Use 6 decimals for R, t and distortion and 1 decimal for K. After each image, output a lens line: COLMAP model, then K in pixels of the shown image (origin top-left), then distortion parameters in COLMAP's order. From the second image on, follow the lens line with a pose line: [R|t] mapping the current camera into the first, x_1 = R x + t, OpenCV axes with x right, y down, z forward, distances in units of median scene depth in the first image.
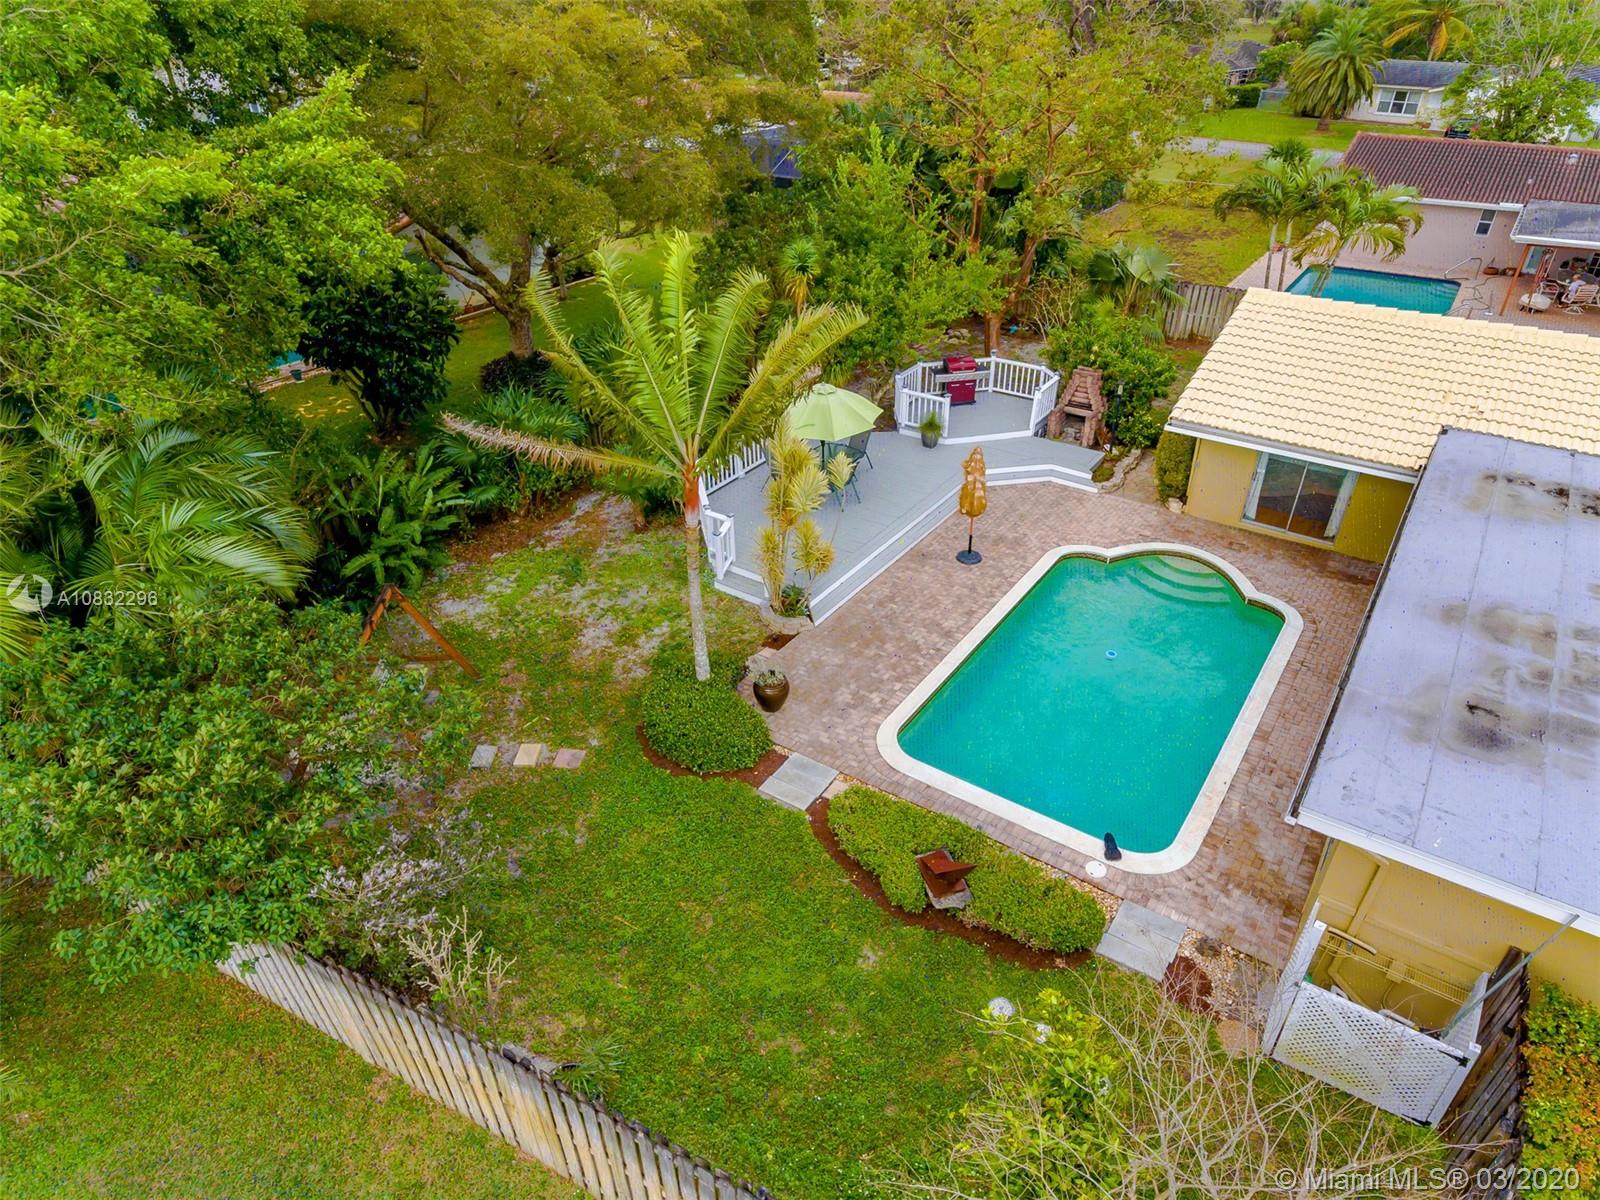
lens RADIAL K [[960.0, 0, 800.0], [0, 960.0, 600.0], [0, 0, 1]] dist [0.013014, 0.001191]
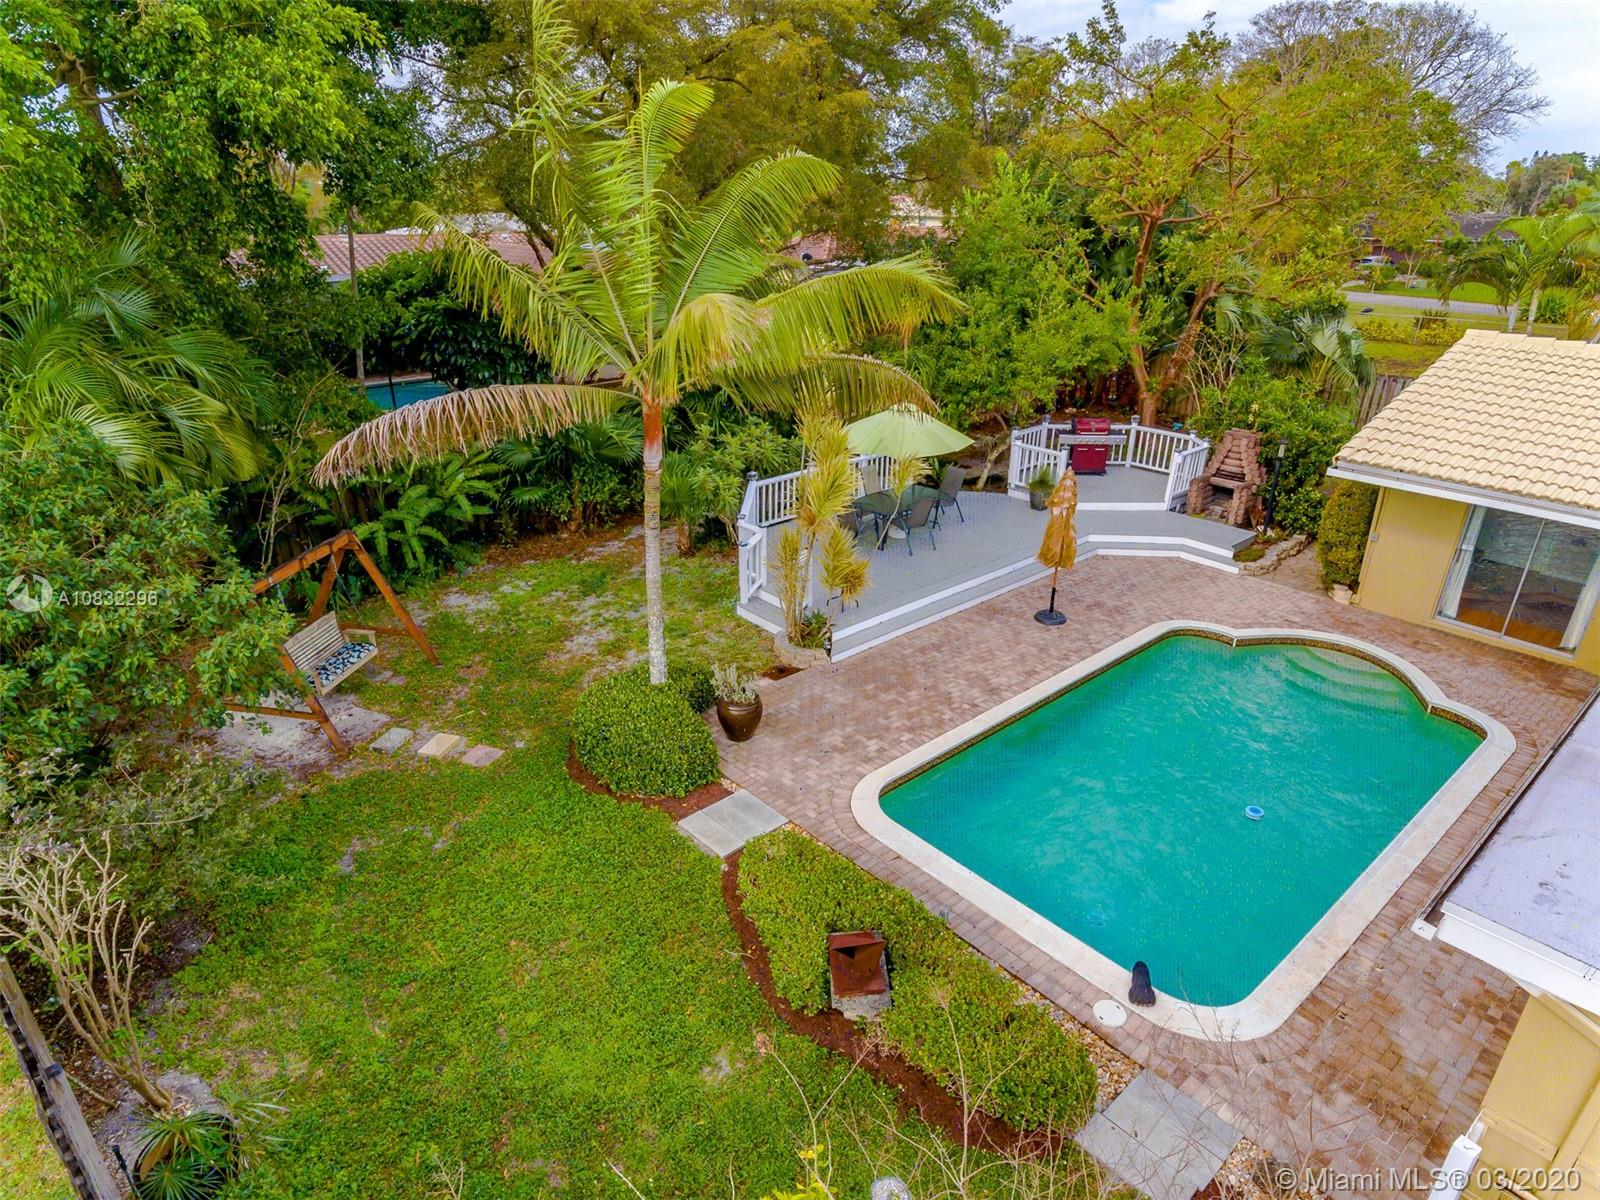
lens RADIAL K [[960.0, 0, 800.0], [0, 960.0, 600.0], [0, 0, 1]] dist [0.013014, 0.001191]
pose [[0.971753, 0.134205, -0.194125, 0.130619], [-0.164762, 0.974721, -0.150908, 0.096345], [0.168965, 0.178630, 0.969300, 0.203459]]
